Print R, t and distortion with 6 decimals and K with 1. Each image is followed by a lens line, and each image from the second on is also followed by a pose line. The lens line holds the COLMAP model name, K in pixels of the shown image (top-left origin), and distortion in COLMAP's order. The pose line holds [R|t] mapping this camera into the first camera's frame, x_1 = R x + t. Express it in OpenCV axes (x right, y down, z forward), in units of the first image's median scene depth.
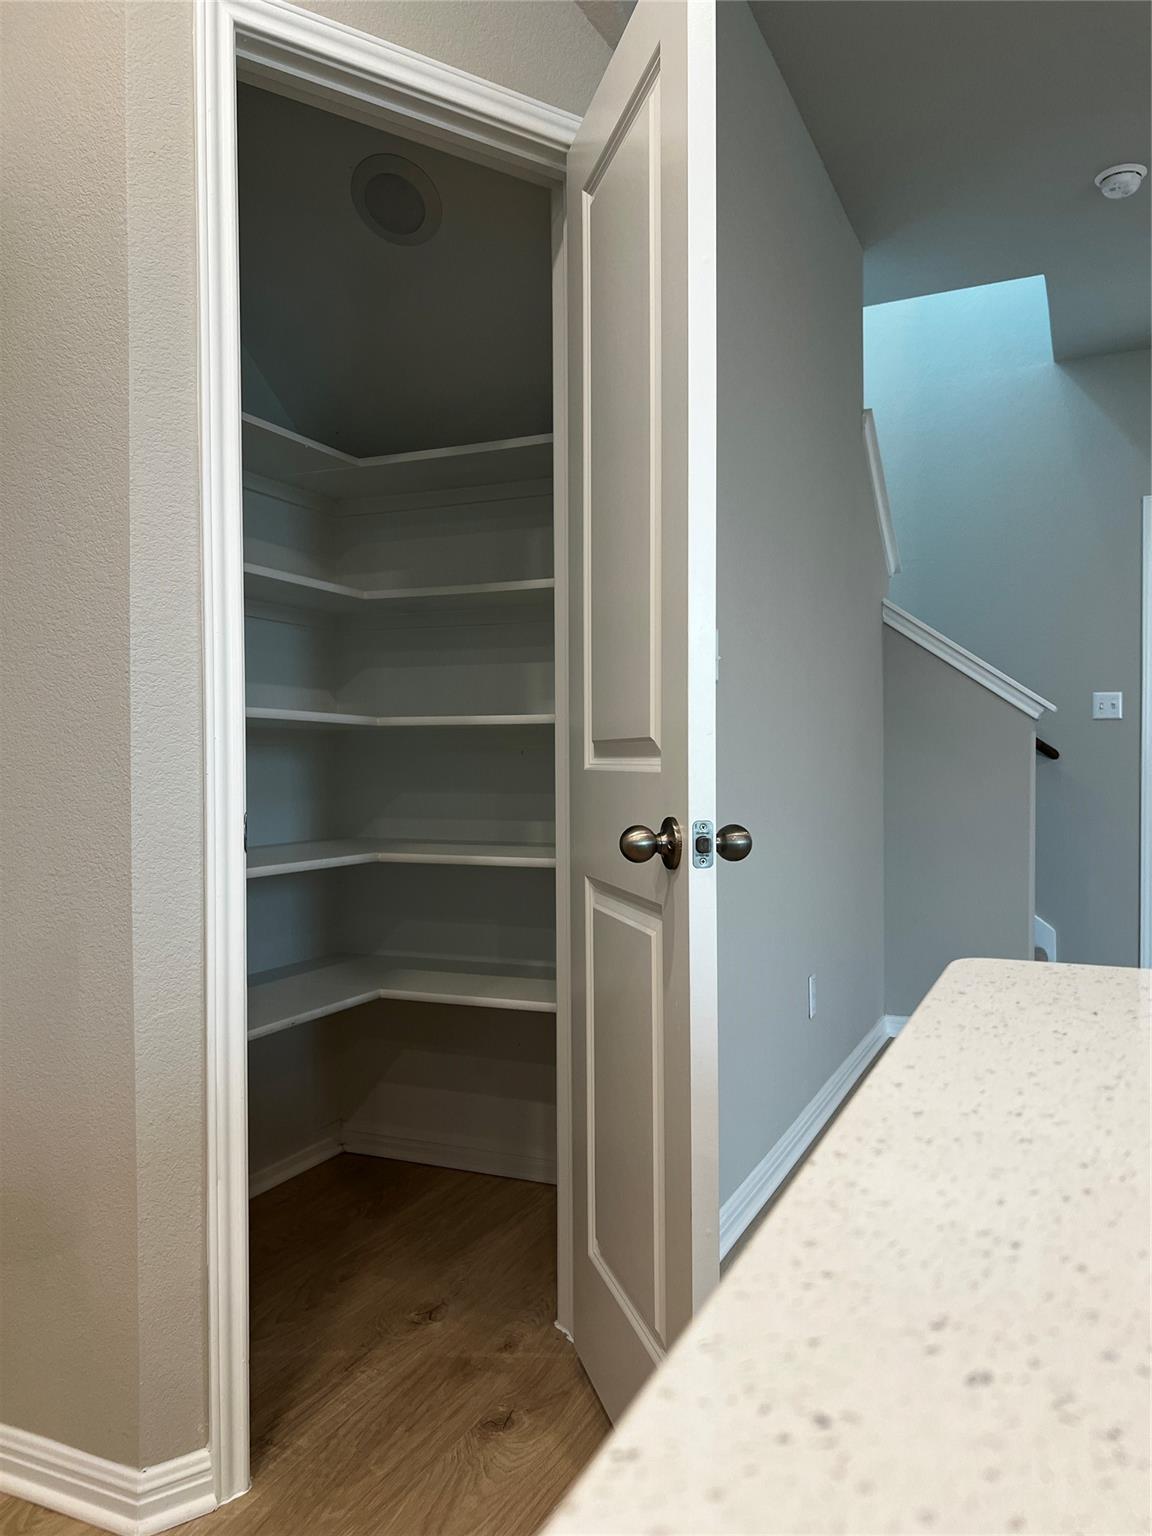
lens RADIAL K [[1154.2, 0, 573.9], [0, 1154.2, 765.7], [0, 0, 1]] dist [0.013490, 0.005677]
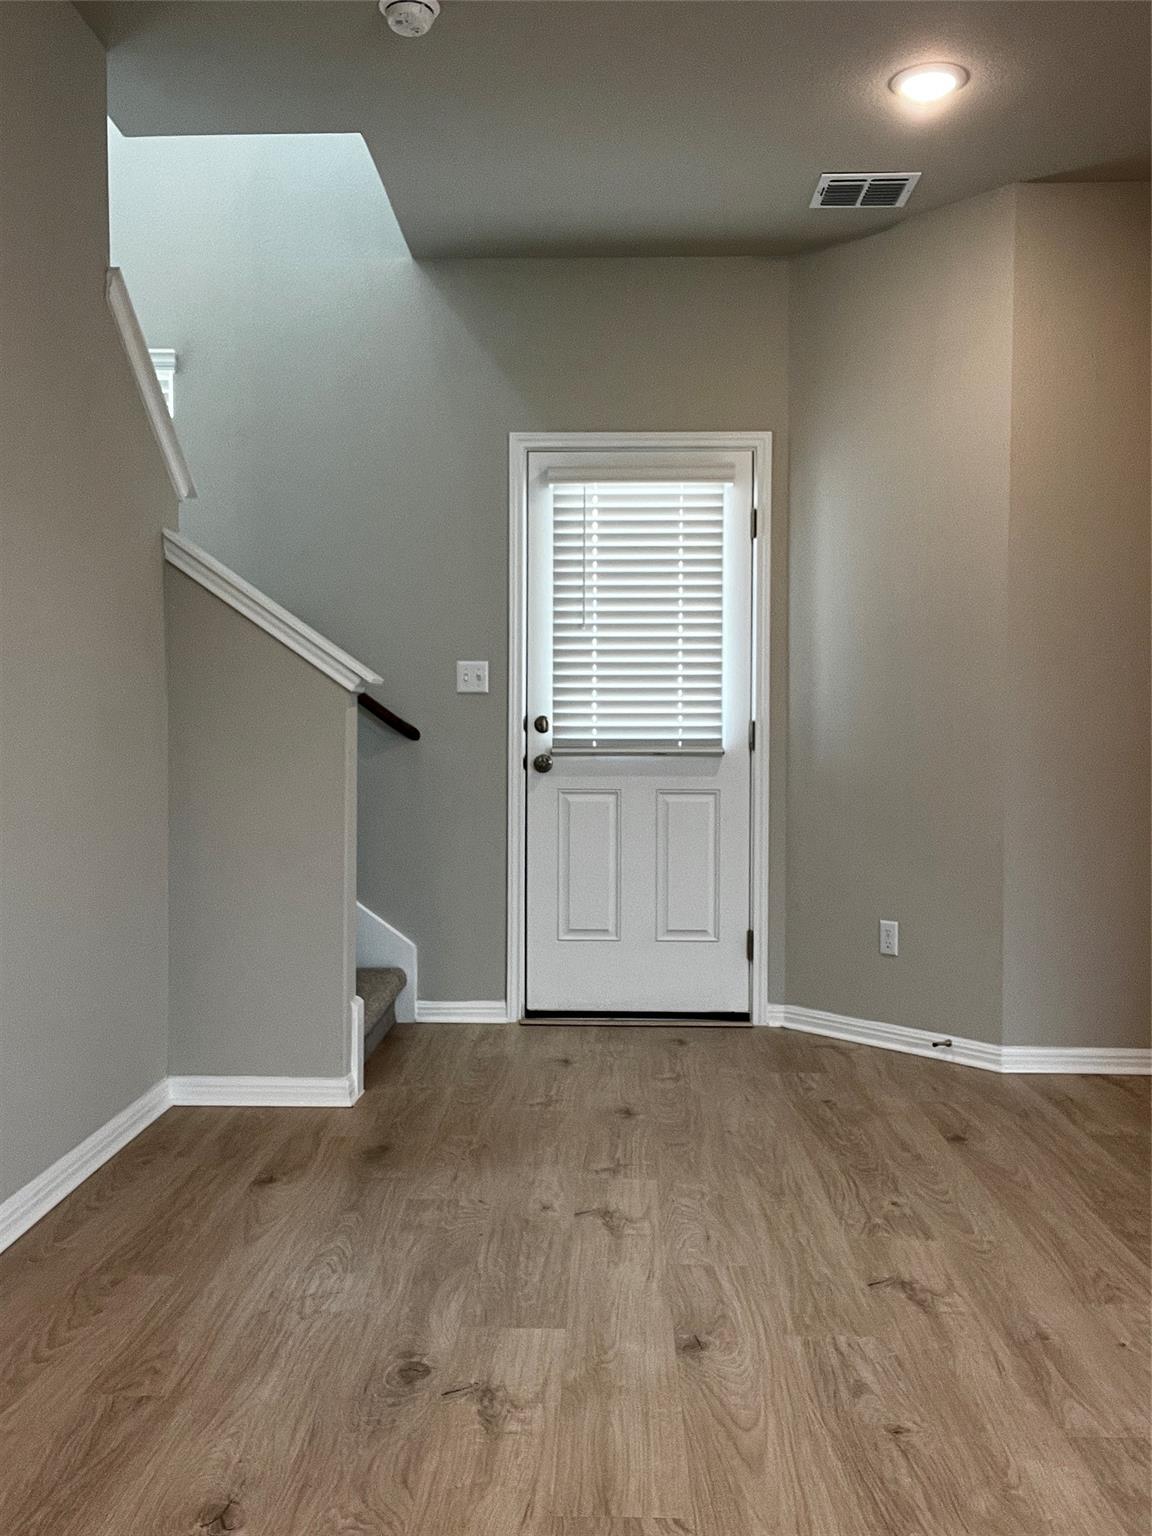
lens RADIAL K [[1331.8, 0, 575.5], [0, 1331.8, 769.8], [0, 0, 1]] dist [0.005902, -0.006173]
pose [[0.920020, -0.006265, 0.391822, 0.172093], [-0.002313, 0.999768, 0.021417, -0.006135], [-0.391865, -0.020610, 0.919792, 0.087471]]
